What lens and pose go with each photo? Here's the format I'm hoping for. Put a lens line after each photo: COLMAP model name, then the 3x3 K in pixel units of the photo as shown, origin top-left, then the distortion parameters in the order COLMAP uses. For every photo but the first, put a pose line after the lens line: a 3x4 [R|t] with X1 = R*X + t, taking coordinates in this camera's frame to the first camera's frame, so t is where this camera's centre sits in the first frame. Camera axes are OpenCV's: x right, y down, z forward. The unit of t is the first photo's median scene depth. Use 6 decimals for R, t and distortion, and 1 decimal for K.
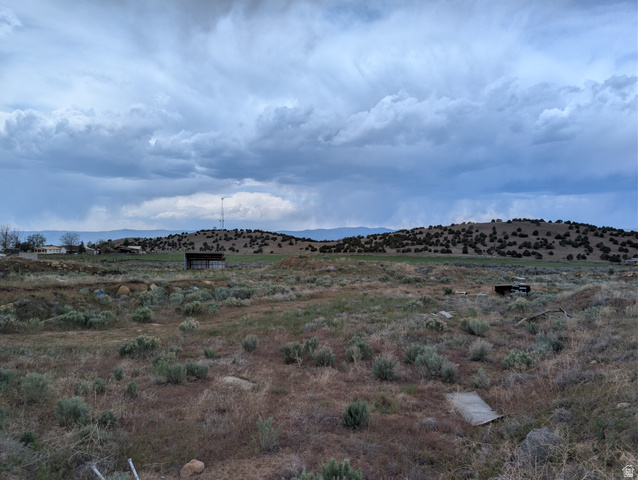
lens RADIAL K [[1881.1, 0, 319.3], [0, 1881.1, 239.8], [0, 0, 1]] dist [-0.002405, 0.000000]
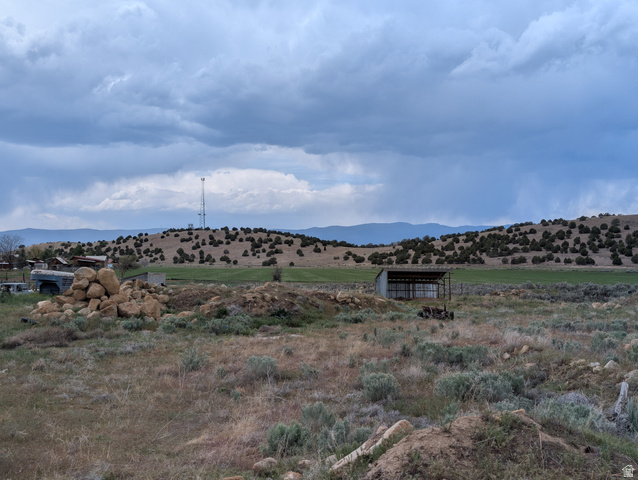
lens RADIAL K [[1881.1, 0, 318.6], [0, 1881.1, 240.0], [0, 0, 1]] dist [-0.002405, 0.000000]
pose [[0.995827, -0.007587, 0.090949, -0.072989], [0.007194, 0.999963, 0.004648, -0.004226], [-0.090981, -0.003975, 0.995845, 0.376809]]
